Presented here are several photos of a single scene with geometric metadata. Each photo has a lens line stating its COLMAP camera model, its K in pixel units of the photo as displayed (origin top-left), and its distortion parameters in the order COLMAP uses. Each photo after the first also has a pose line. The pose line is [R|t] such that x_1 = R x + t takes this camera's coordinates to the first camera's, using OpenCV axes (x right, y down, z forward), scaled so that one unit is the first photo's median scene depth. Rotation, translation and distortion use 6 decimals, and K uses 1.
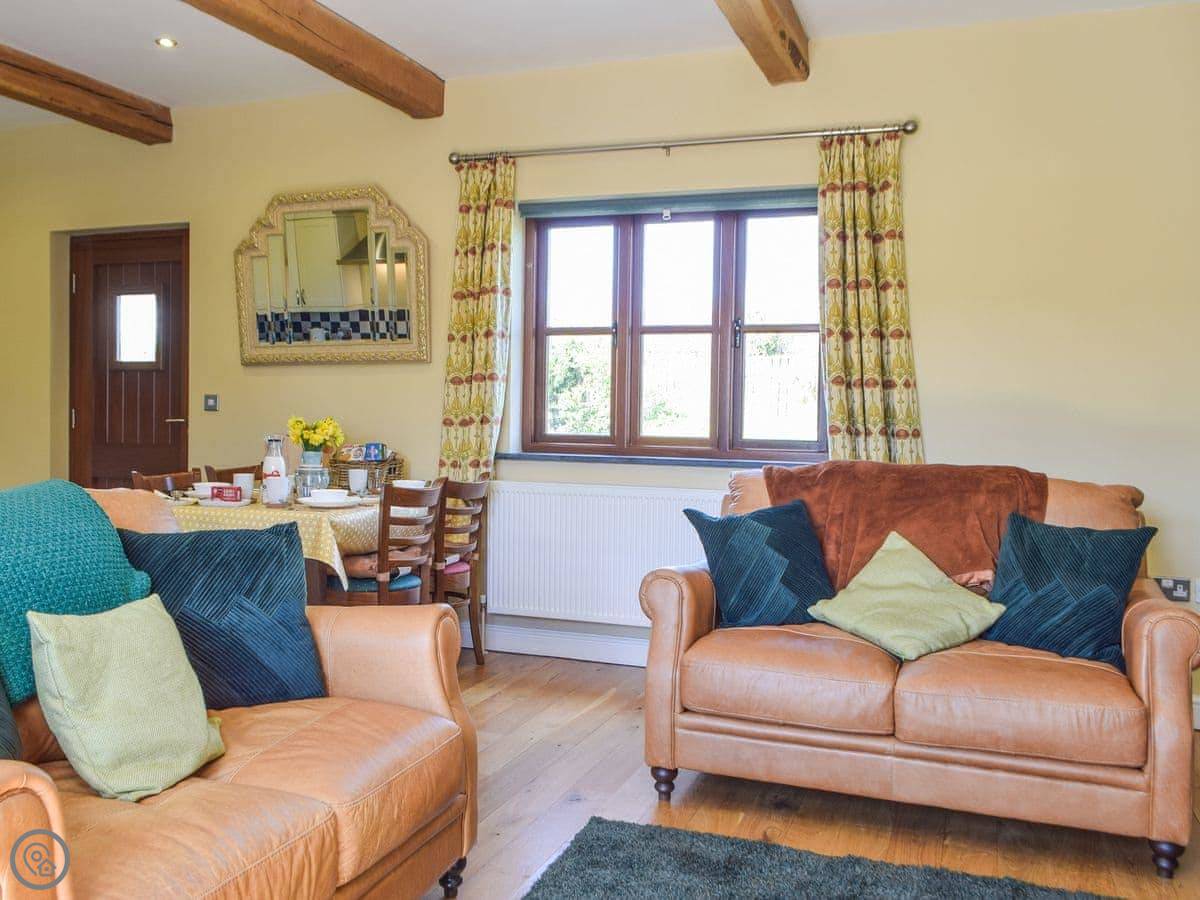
lens RADIAL K [[1076.5, 0, 600.8], [0, 1076.5, 457.2], [0, 0, 1]] dist [0.020680, -0.016244]
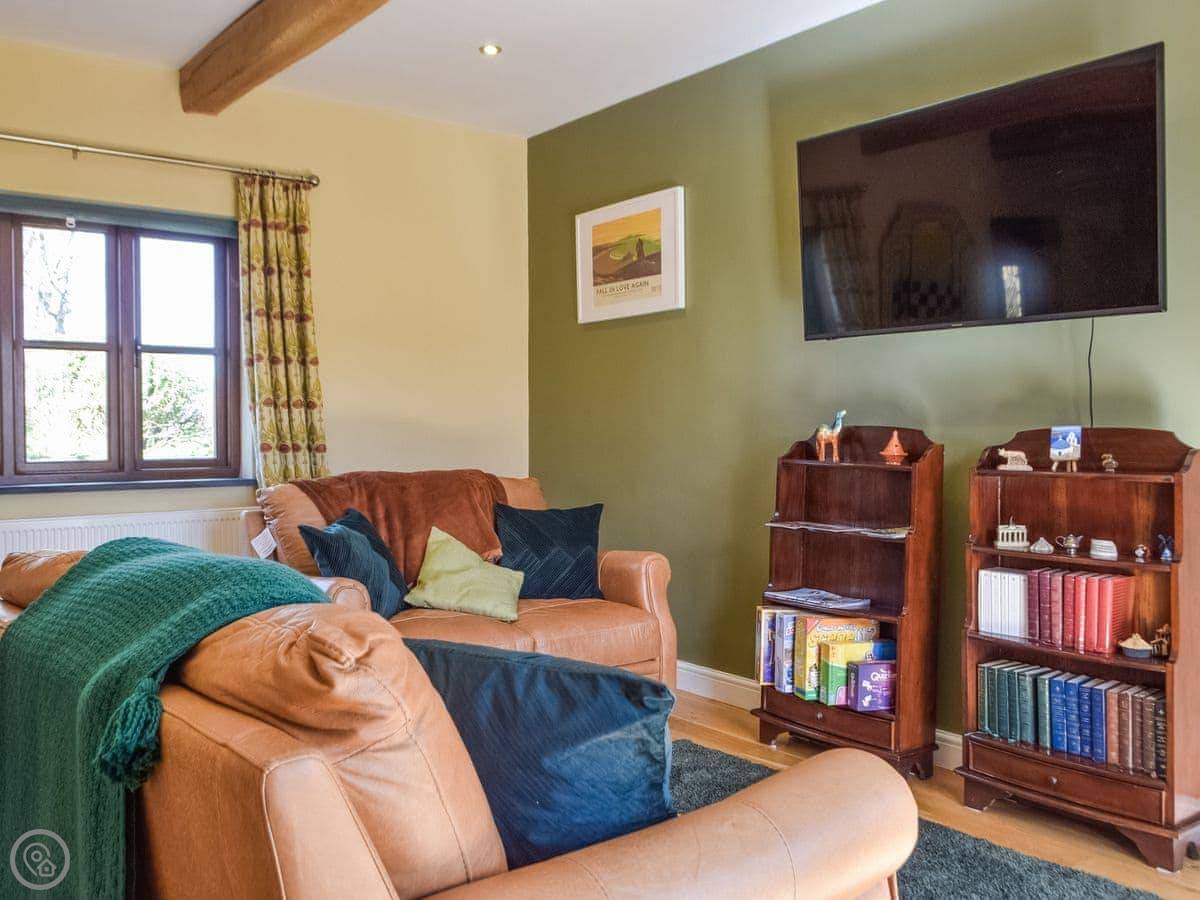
lens RADIAL K [[1076.5, 0, 541.0], [0, 1076.5, 462.7], [0, 0, 1]] dist [0.020680, -0.016244]
pose [[0.570864, -0.044002, 0.819864, -0.521094], [0.052377, 0.998481, 0.017118, -0.014378], [-0.819372, 0.033170, 0.572302, 0.157842]]
